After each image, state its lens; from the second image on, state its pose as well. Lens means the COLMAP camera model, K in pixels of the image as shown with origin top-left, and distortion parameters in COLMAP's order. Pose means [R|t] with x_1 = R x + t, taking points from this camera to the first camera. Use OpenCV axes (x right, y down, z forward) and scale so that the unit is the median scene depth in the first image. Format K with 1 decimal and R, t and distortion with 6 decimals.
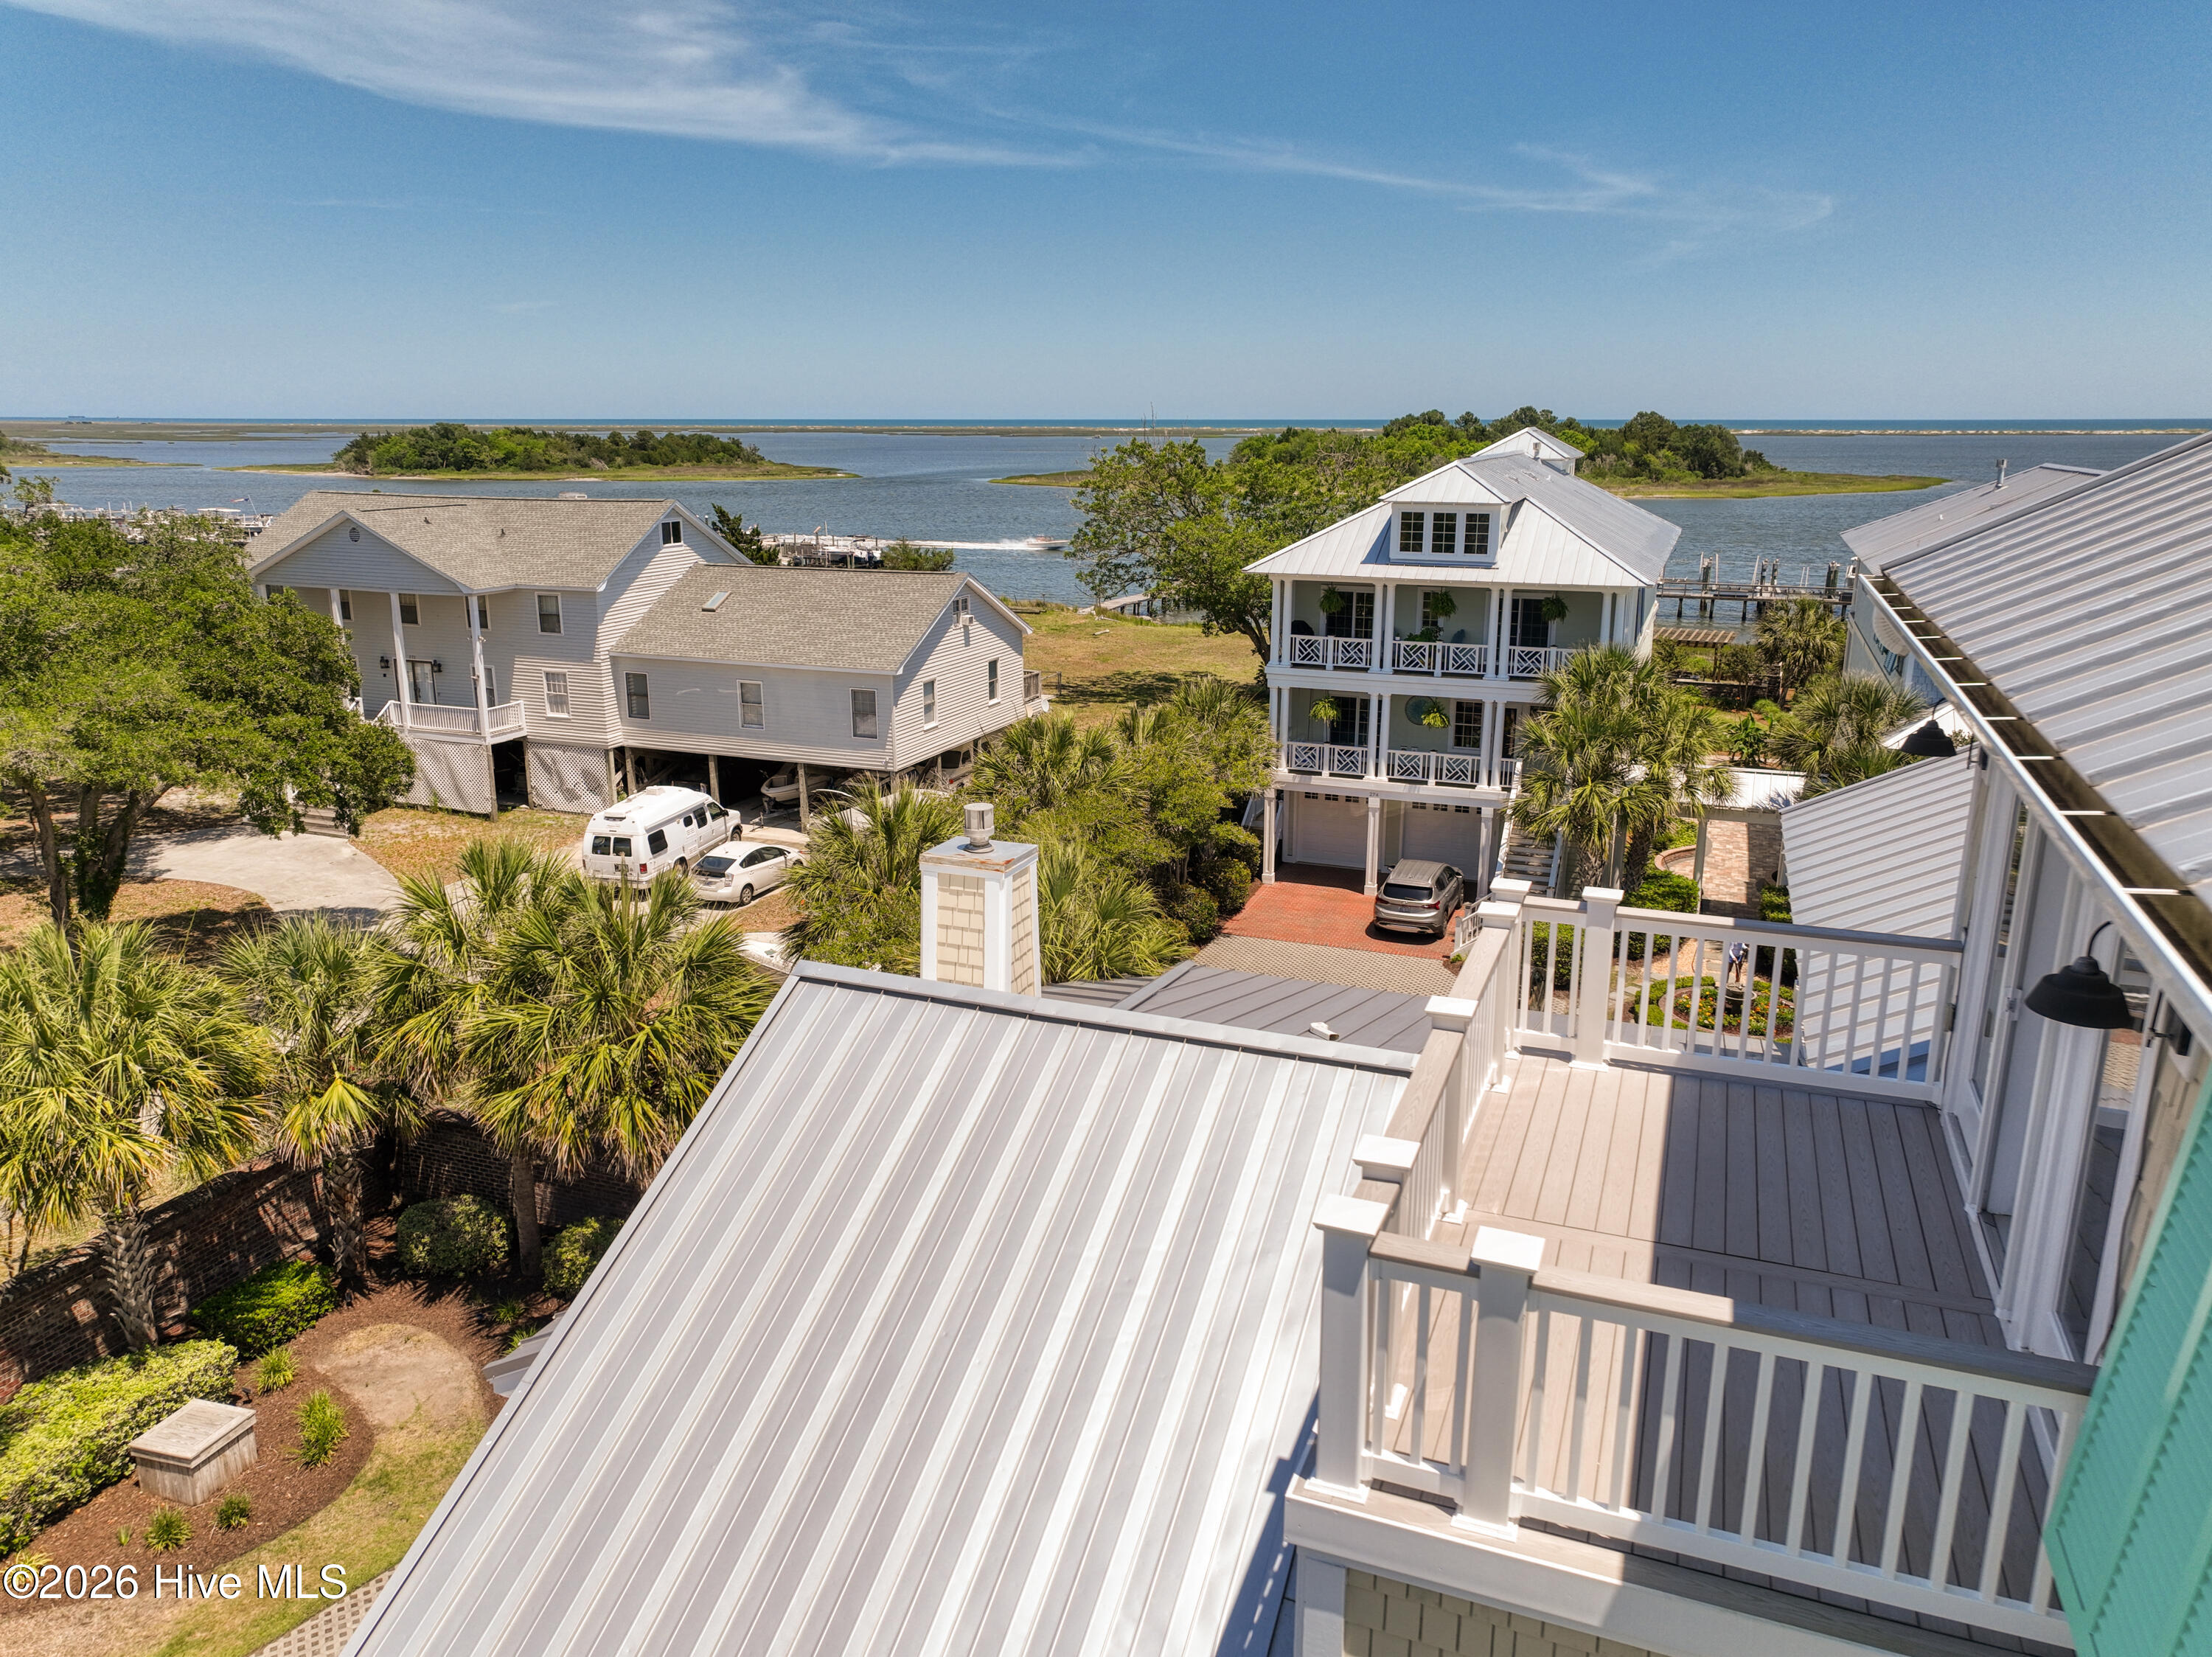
lens RADIAL K [[1555.0, 0, 1101.4], [0, 1555.0, 828.7], [0, 0, 1]] dist [-0.000657, 0.020186]
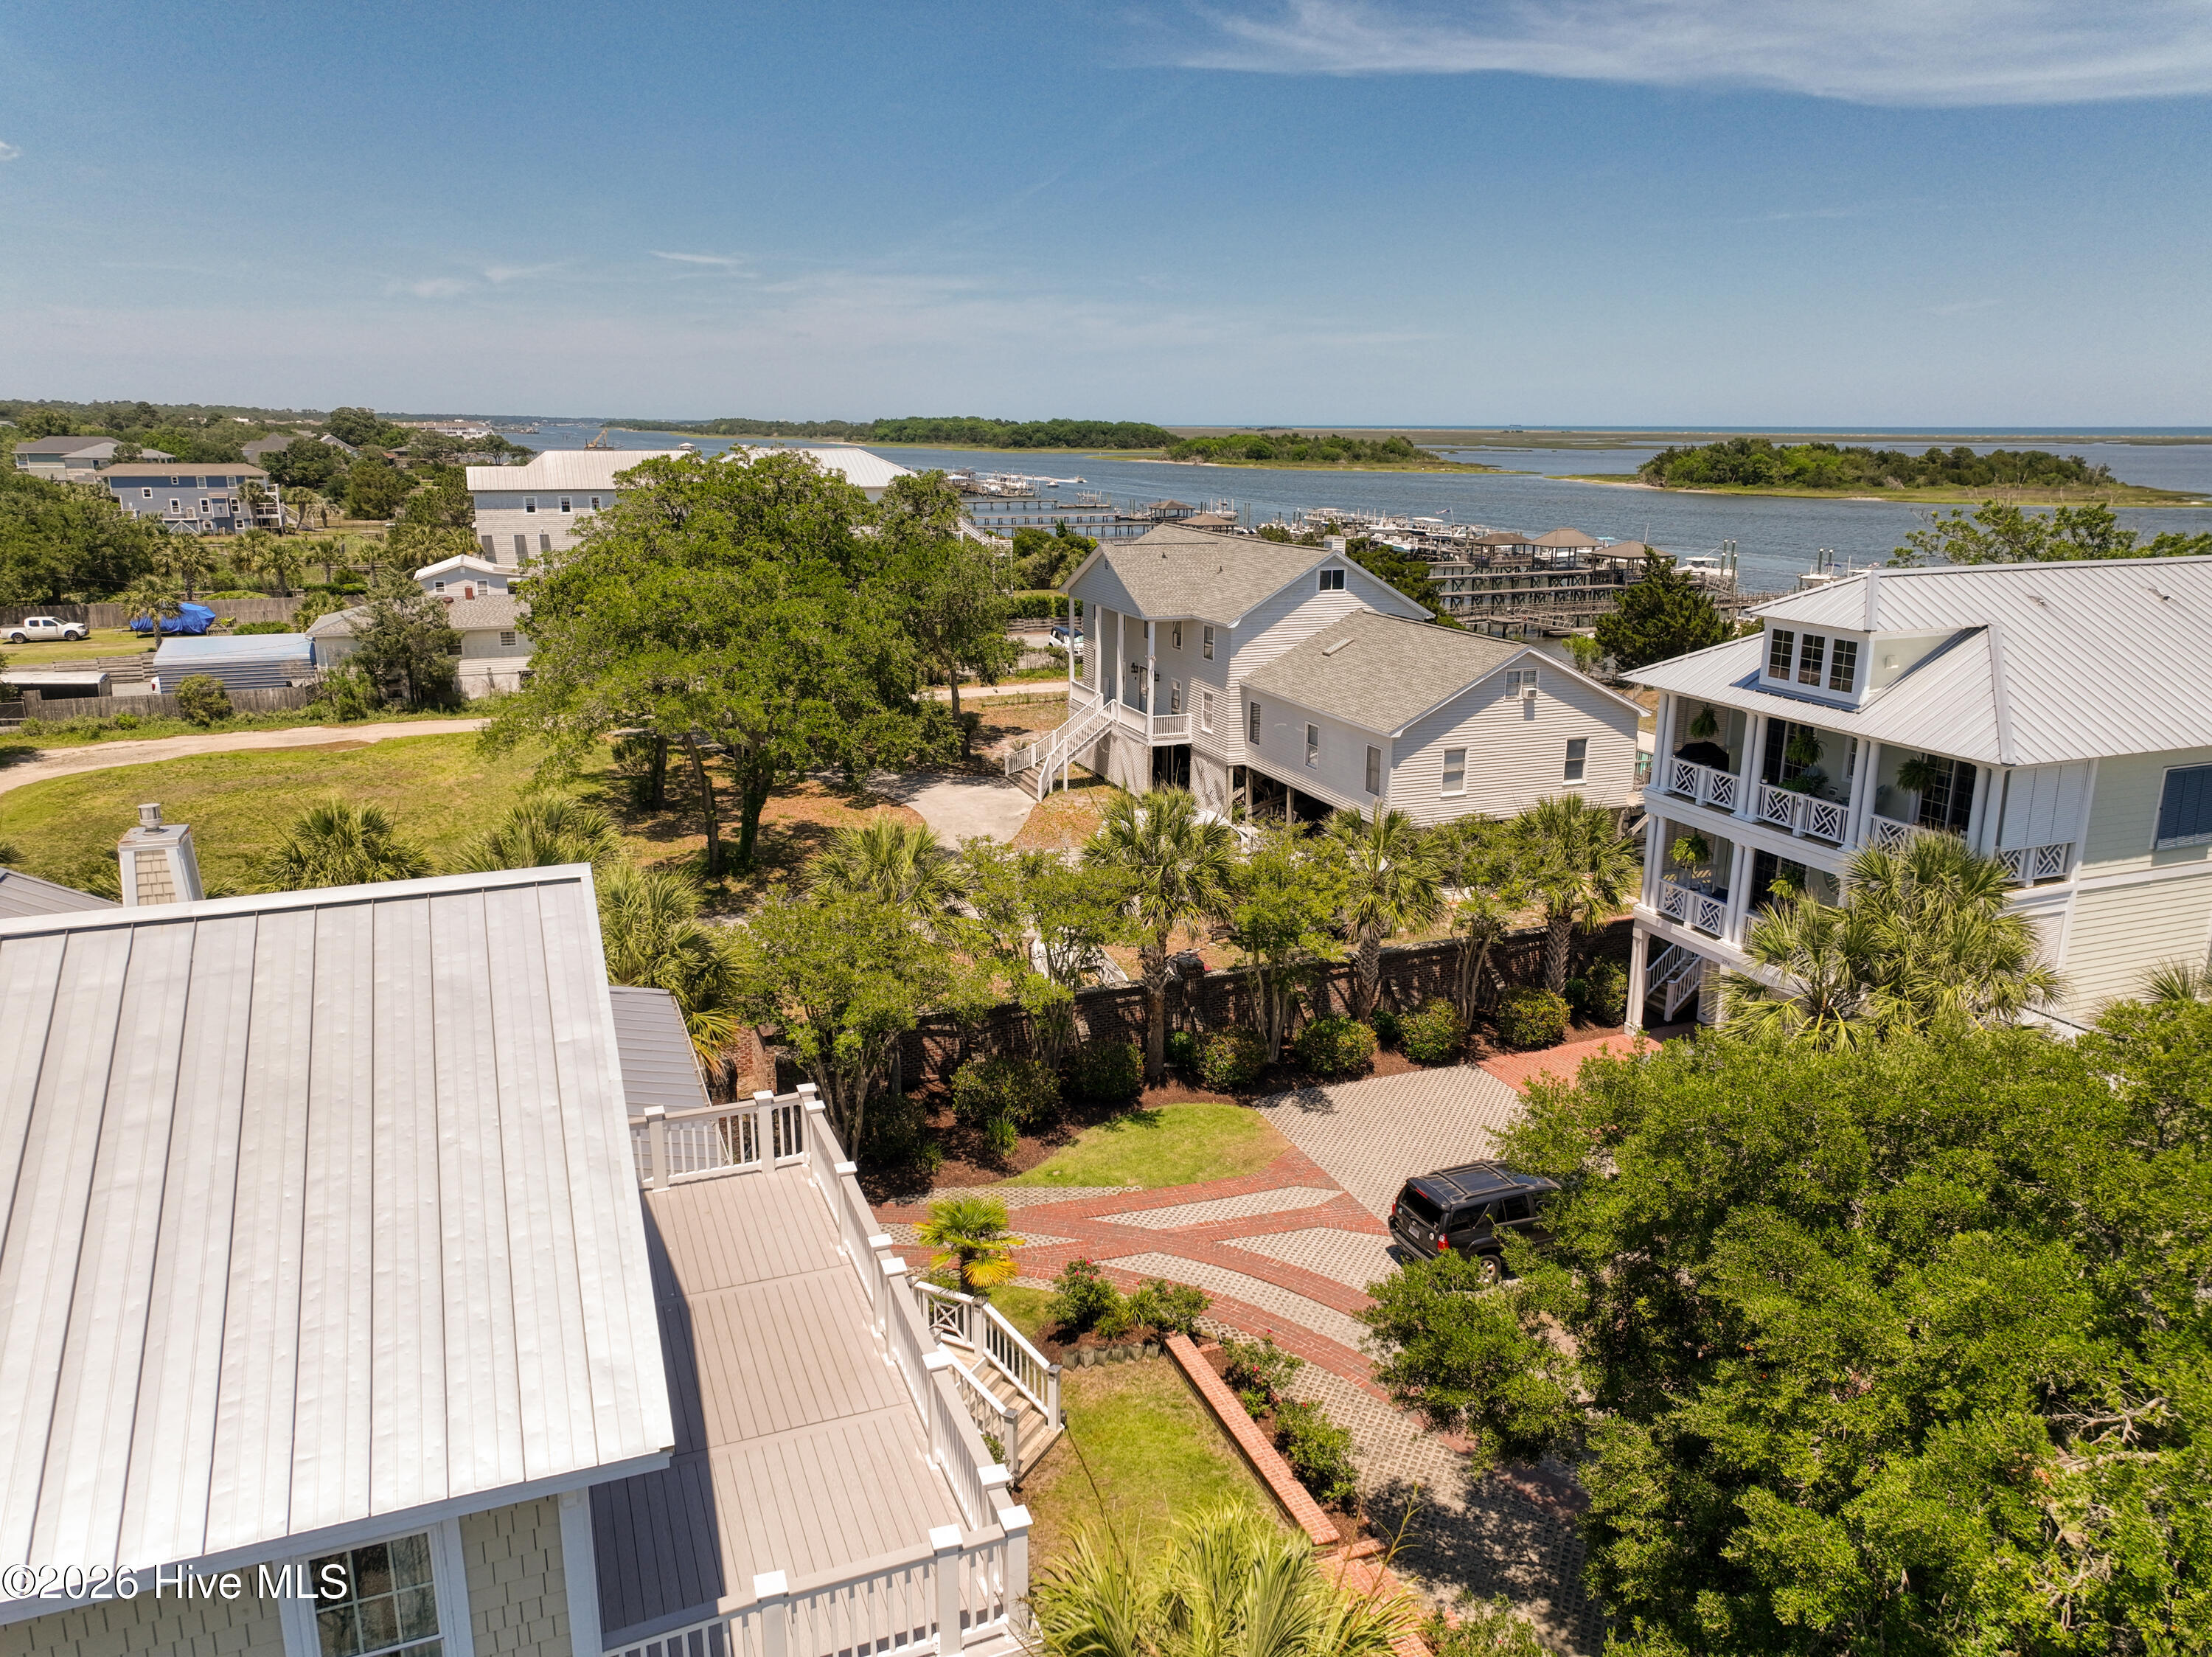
lens RADIAL K [[1555.0, 0, 1106.1], [0, 1555.0, 827.3], [0, 0, 1]] dist [-0.000657, 0.020186]
pose [[0.679178, 0.187177, -0.709706, 0.464092], [-0.190993, 0.978696, 0.075342, -0.080940], [0.708688, 0.084379, 0.700458, 0.159232]]
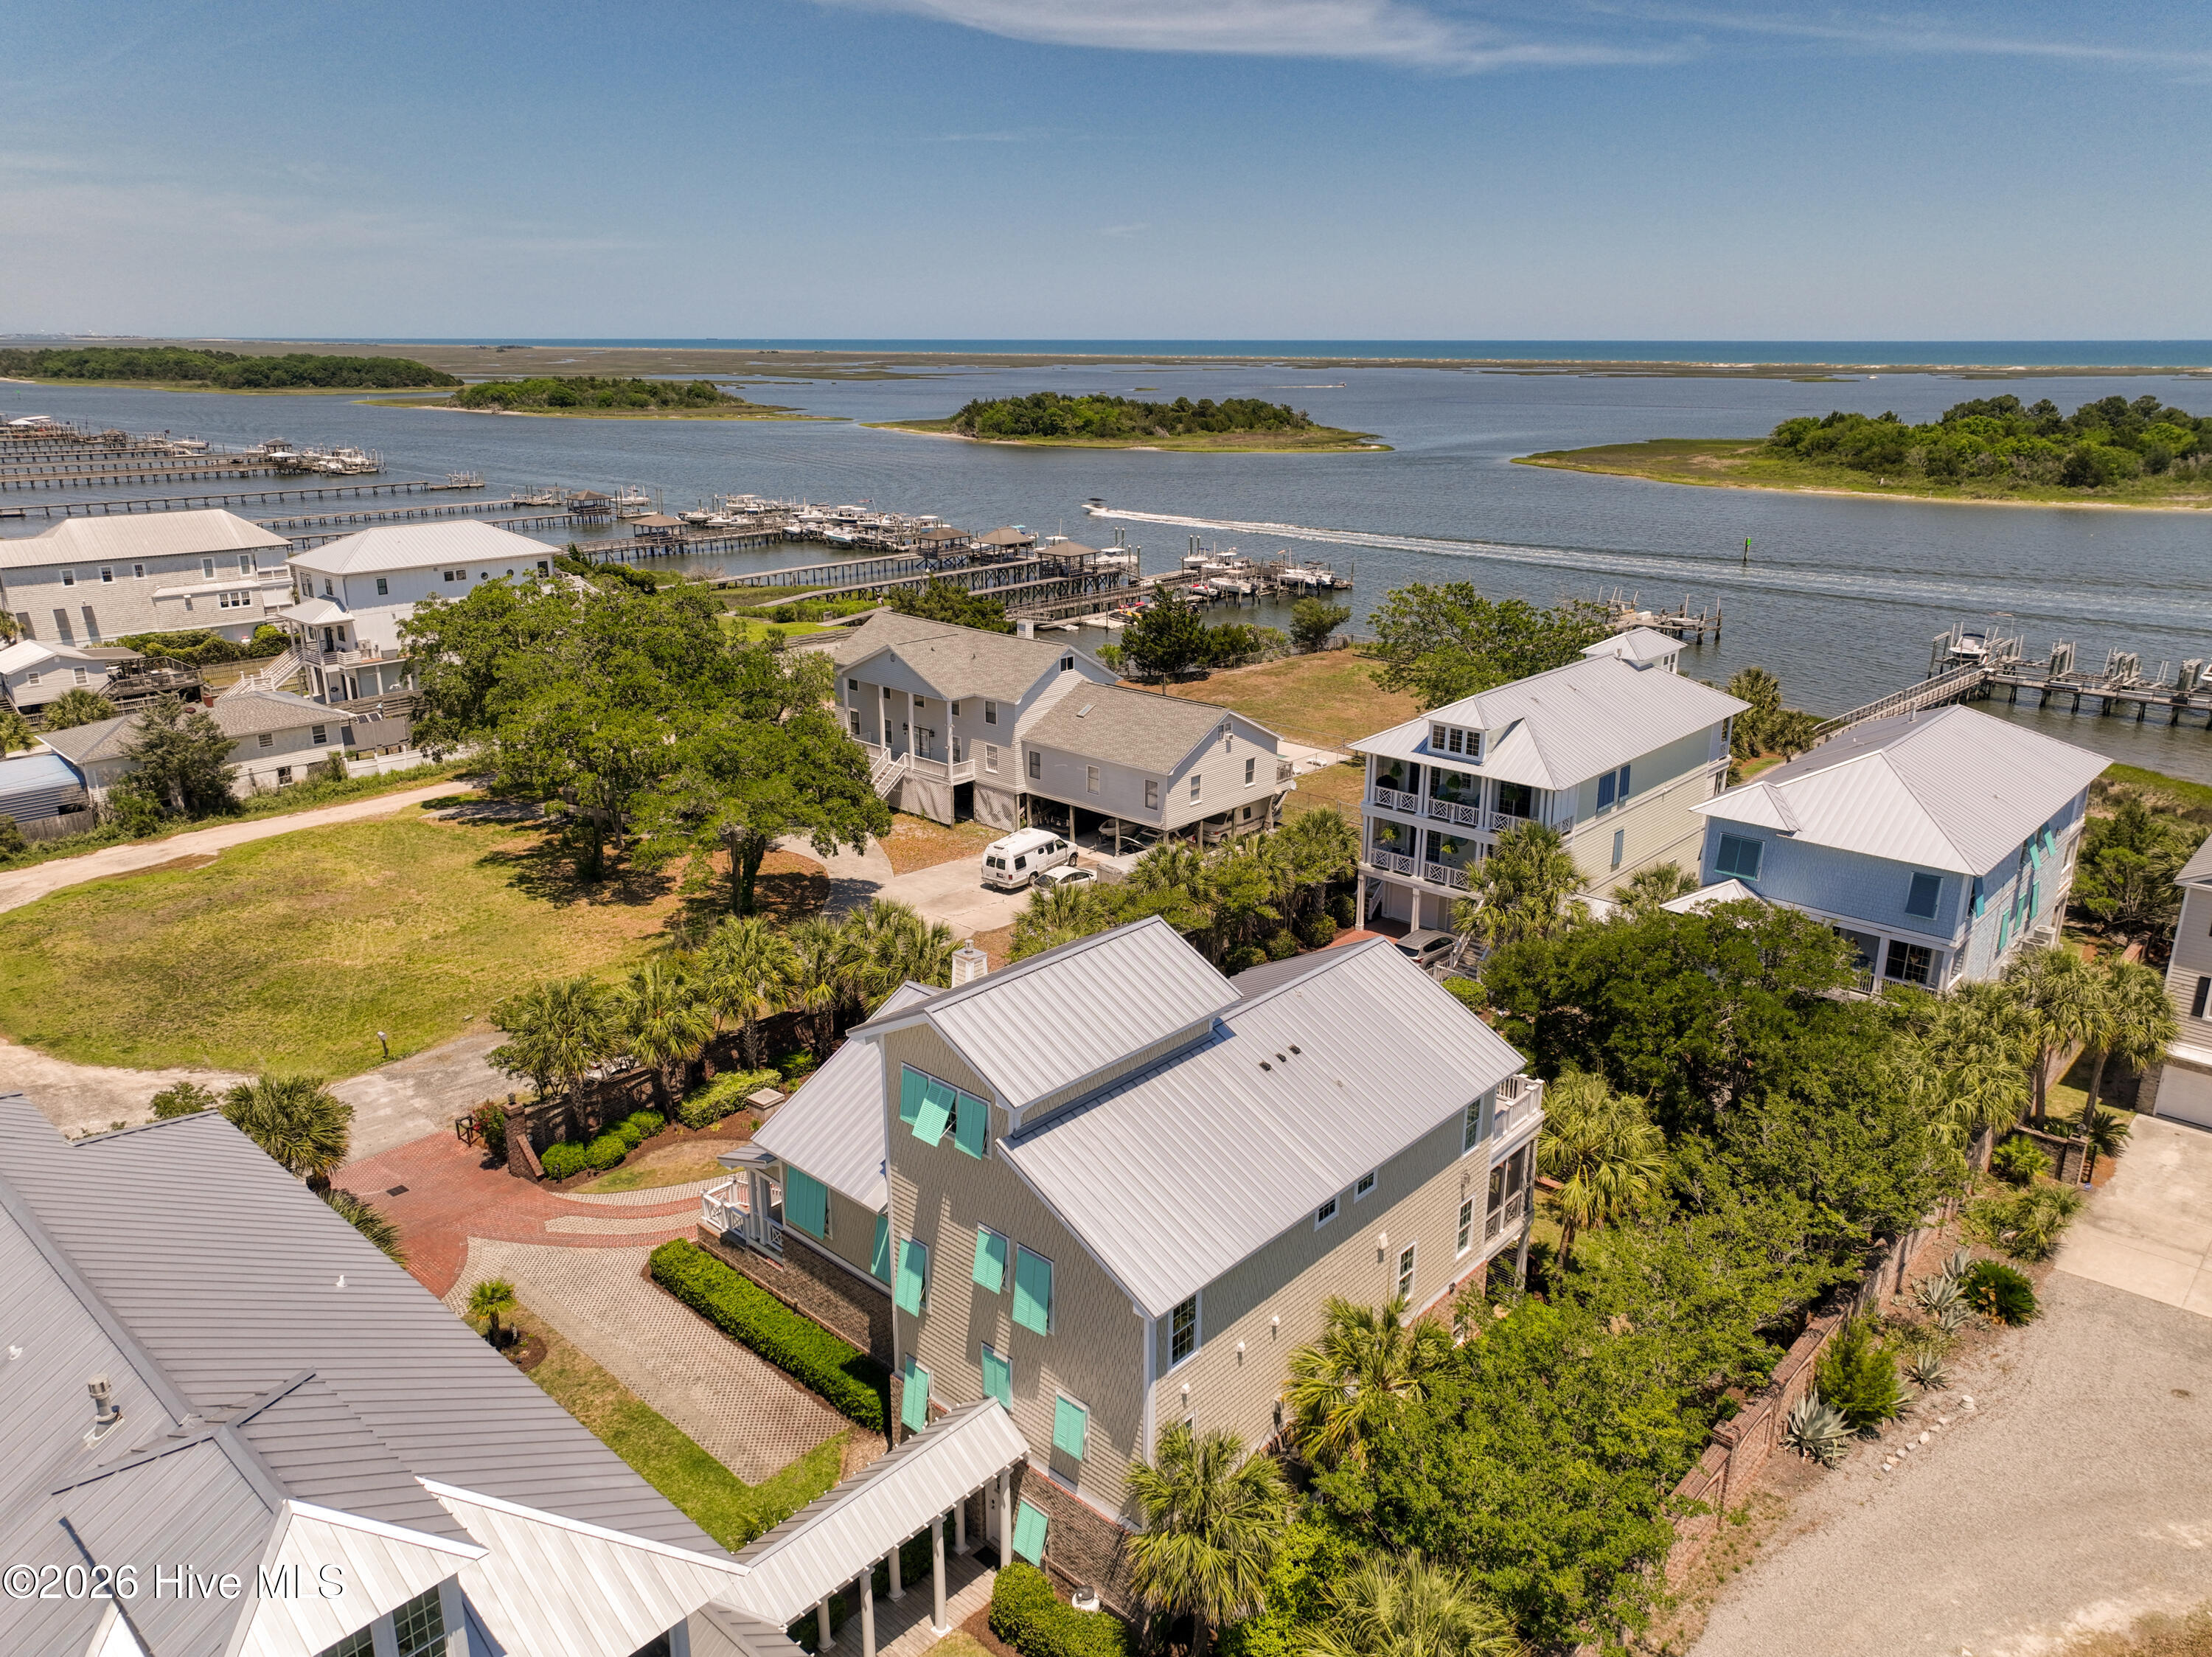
lens RADIAL K [[1555.0, 0, 1103.8], [0, 1555.0, 835.8], [0, 0, 1]] dist [-0.000657, 0.020186]
pose [[0.935039, 0.110077, -0.337023, 0.367755], [-0.092207, 0.993372, 0.068630, -0.140453], [0.342344, -0.033095, 0.938992, -0.587803]]
